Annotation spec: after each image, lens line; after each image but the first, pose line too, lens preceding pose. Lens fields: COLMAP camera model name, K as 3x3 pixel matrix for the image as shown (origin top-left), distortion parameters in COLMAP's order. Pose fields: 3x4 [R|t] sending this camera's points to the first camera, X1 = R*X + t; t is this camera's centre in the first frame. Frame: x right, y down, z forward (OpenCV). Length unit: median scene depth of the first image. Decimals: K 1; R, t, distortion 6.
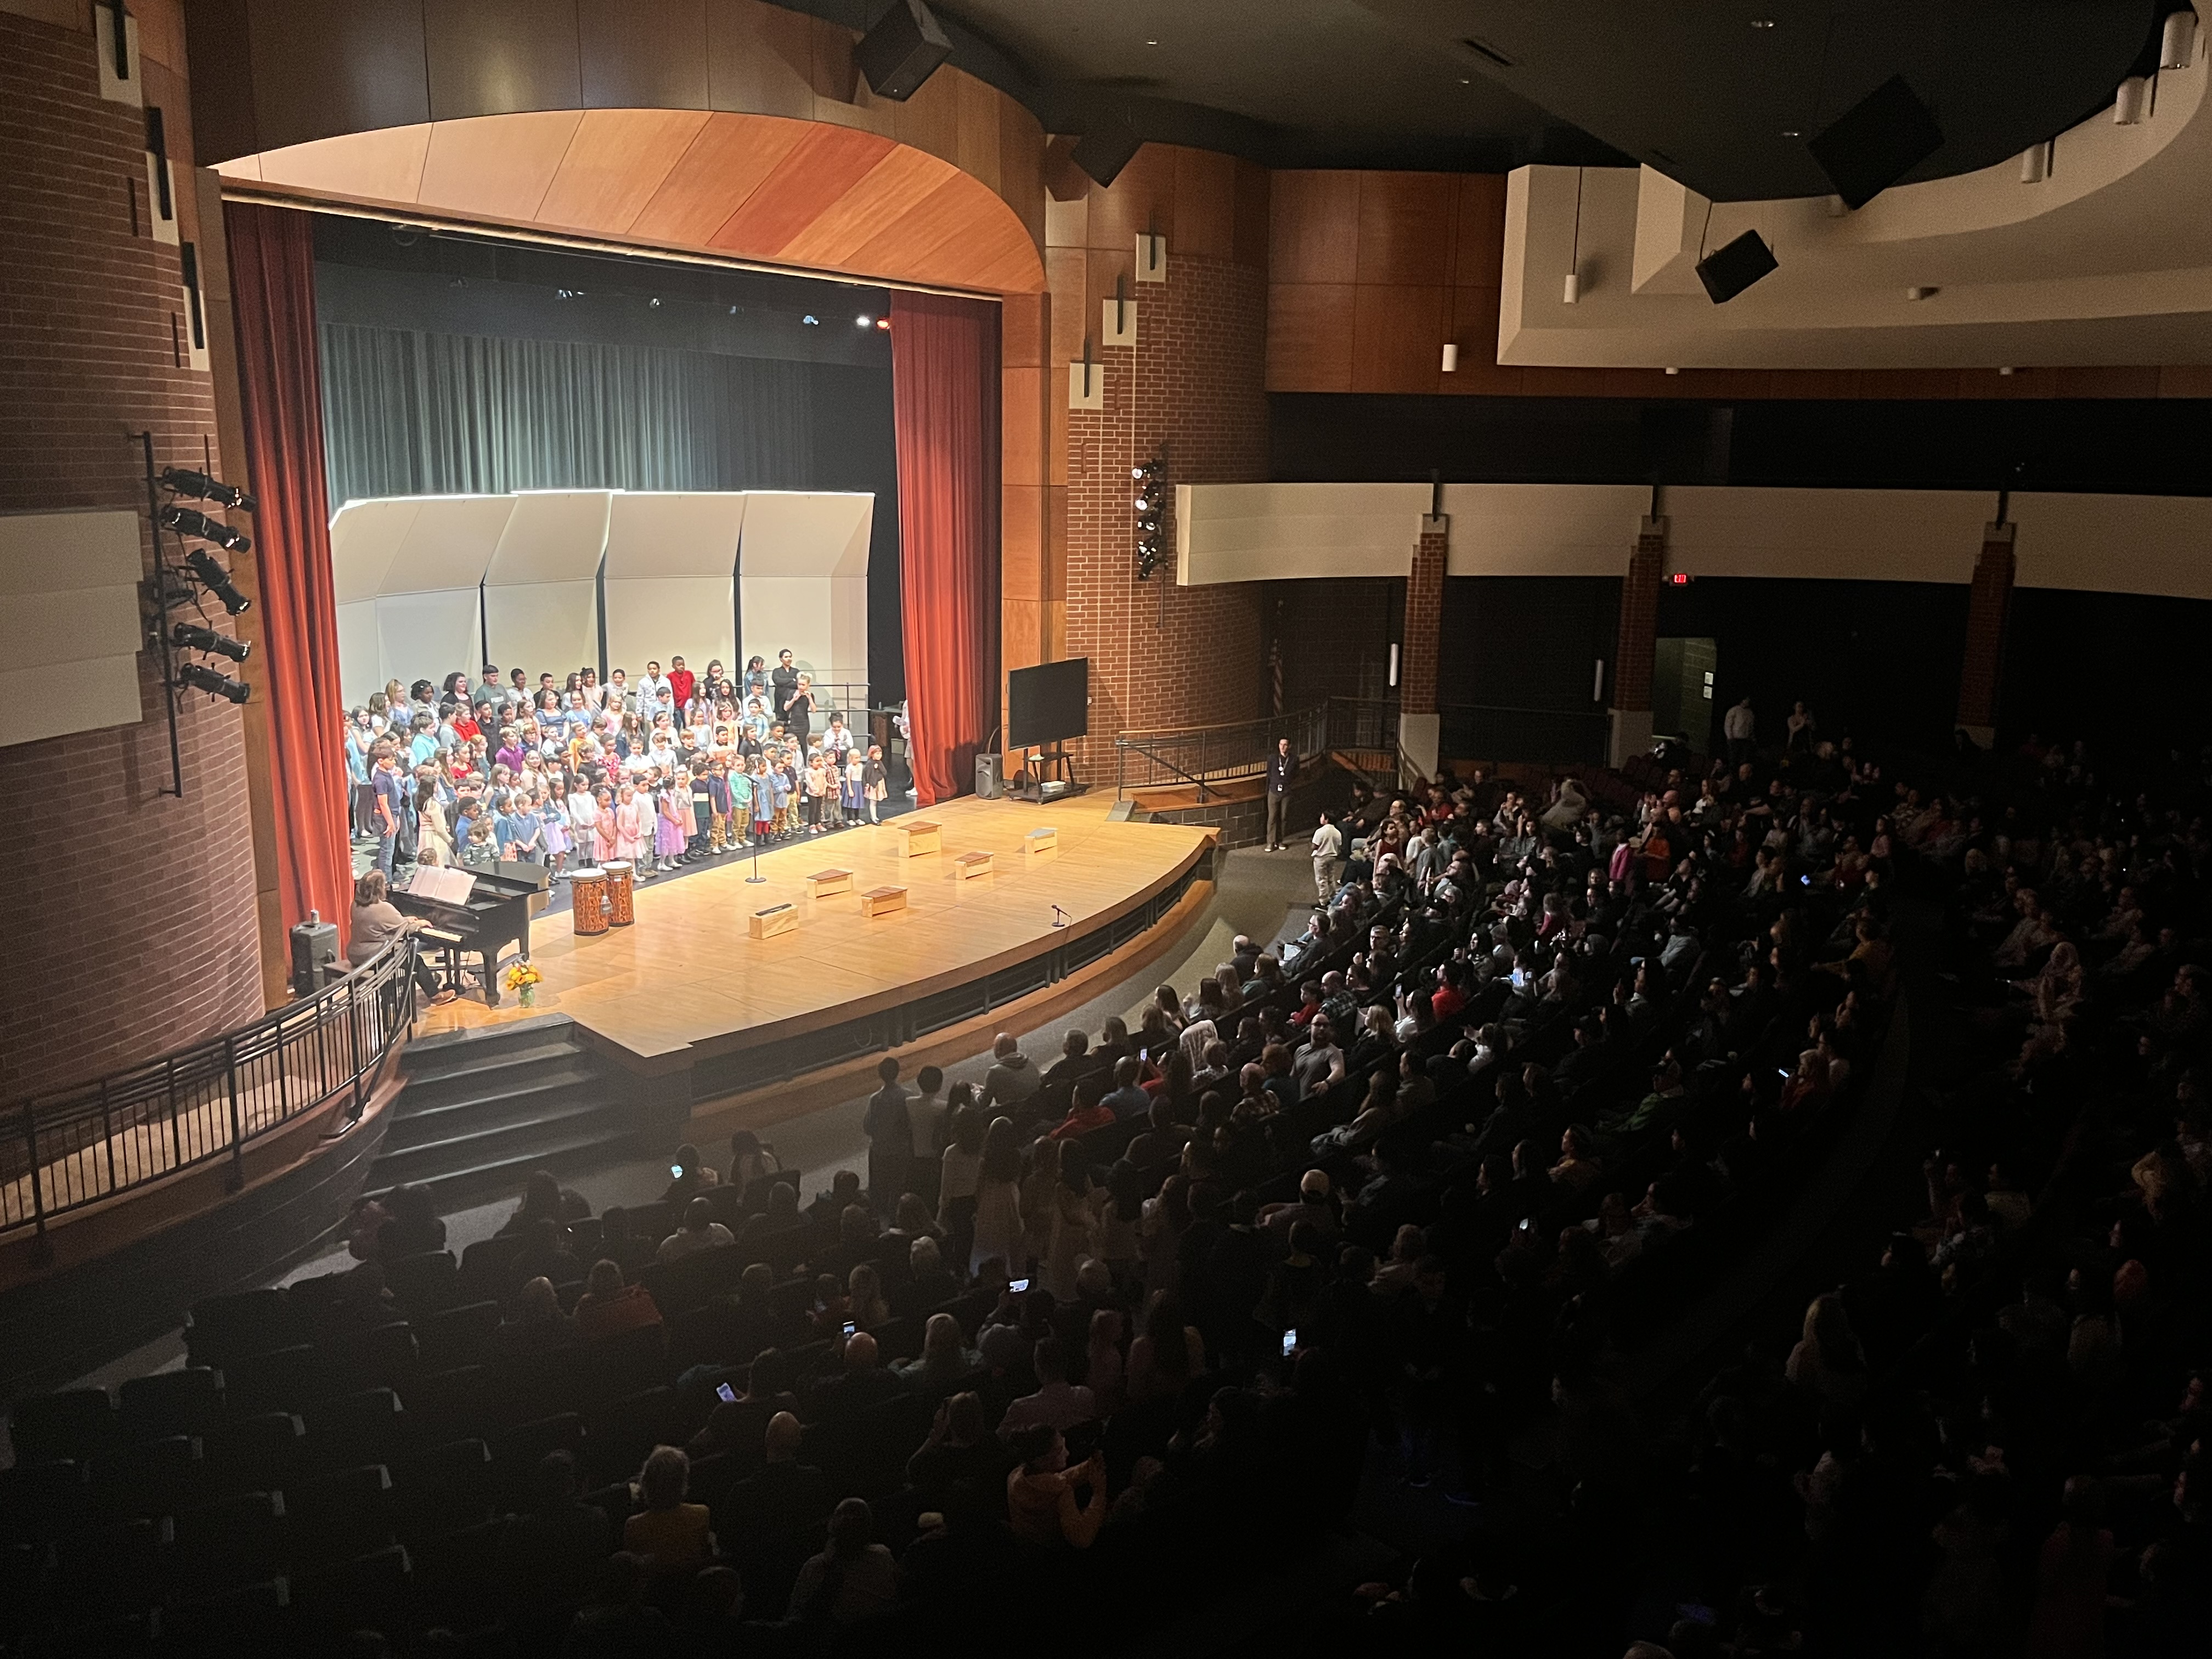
lens RADIAL K [[1811.6, 0, 1128.4], [0, 1811.6, 810.4], [0, 0, 1]] dist [0.057906, -0.014376]
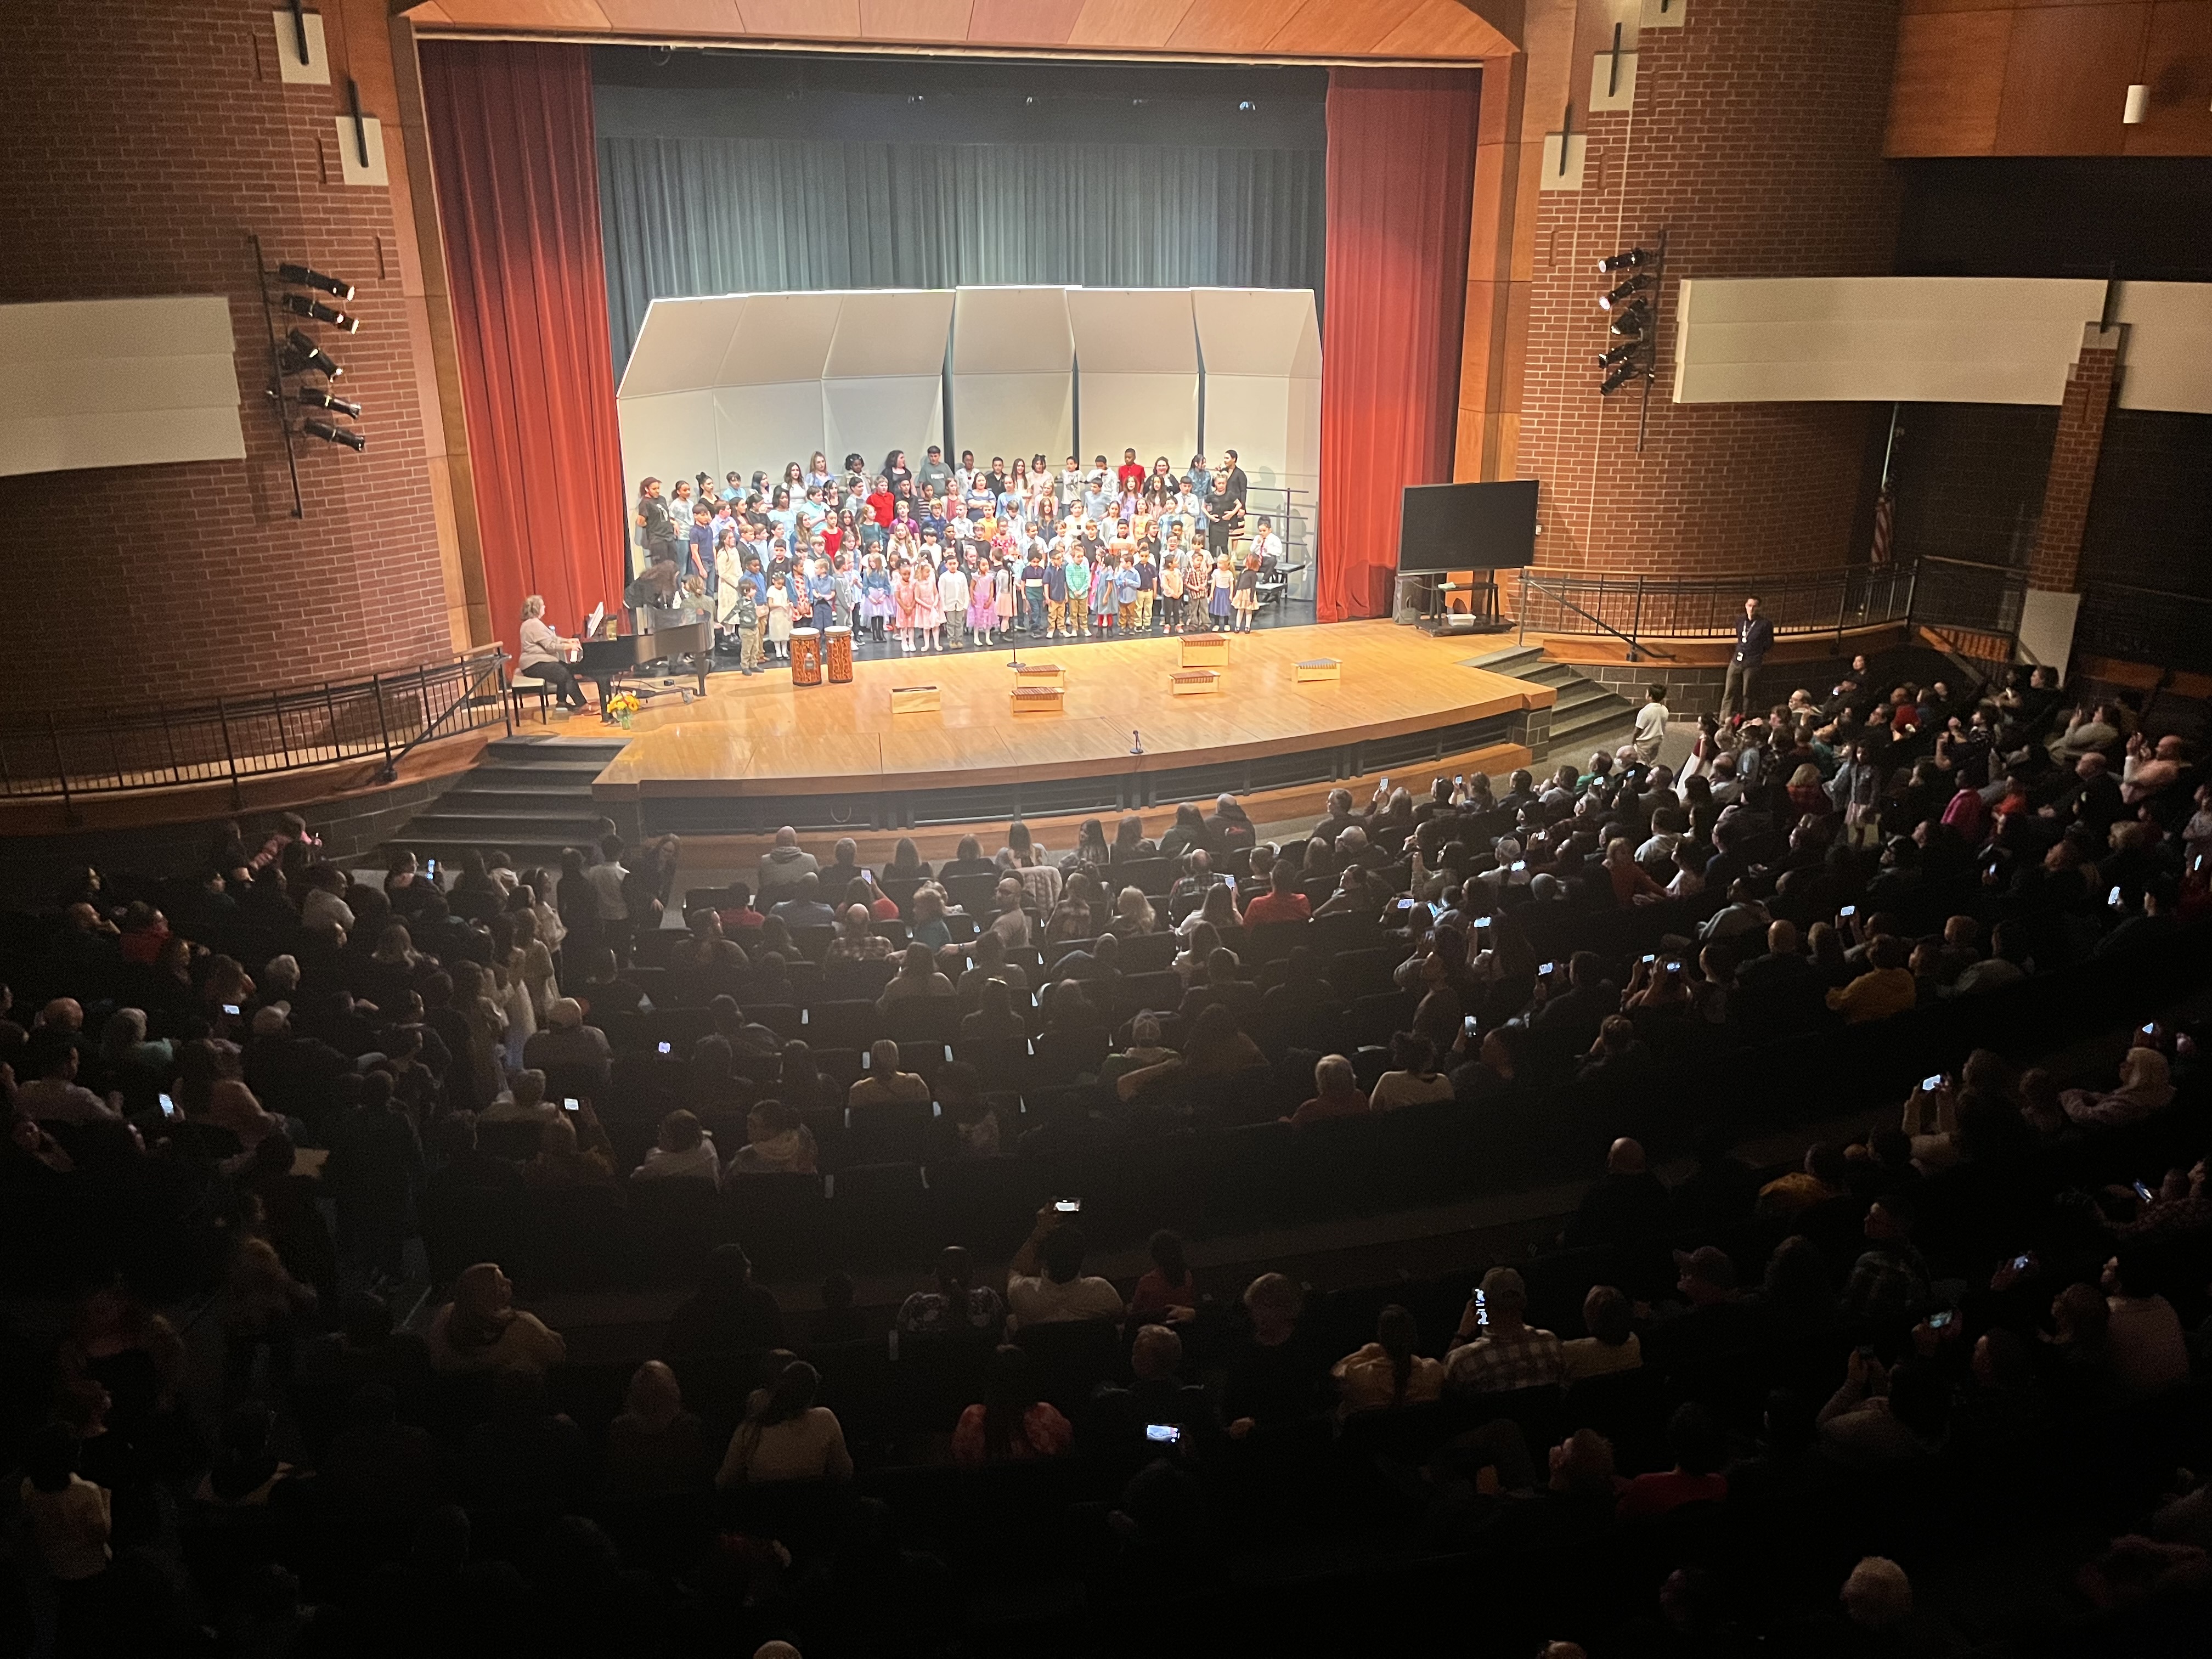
lens RADIAL K [[1675.2, 0, 1103.7], [0, 1675.2, 836.3], [0, 0, 1]] dist [0.028132, -0.031543]
pose [[0.748416, 0.208985, -0.629443, 0.385127], [-0.120130, 0.976075, 0.181236, -0.038660], [0.652259, -0.060025, 0.755616, 0.229946]]
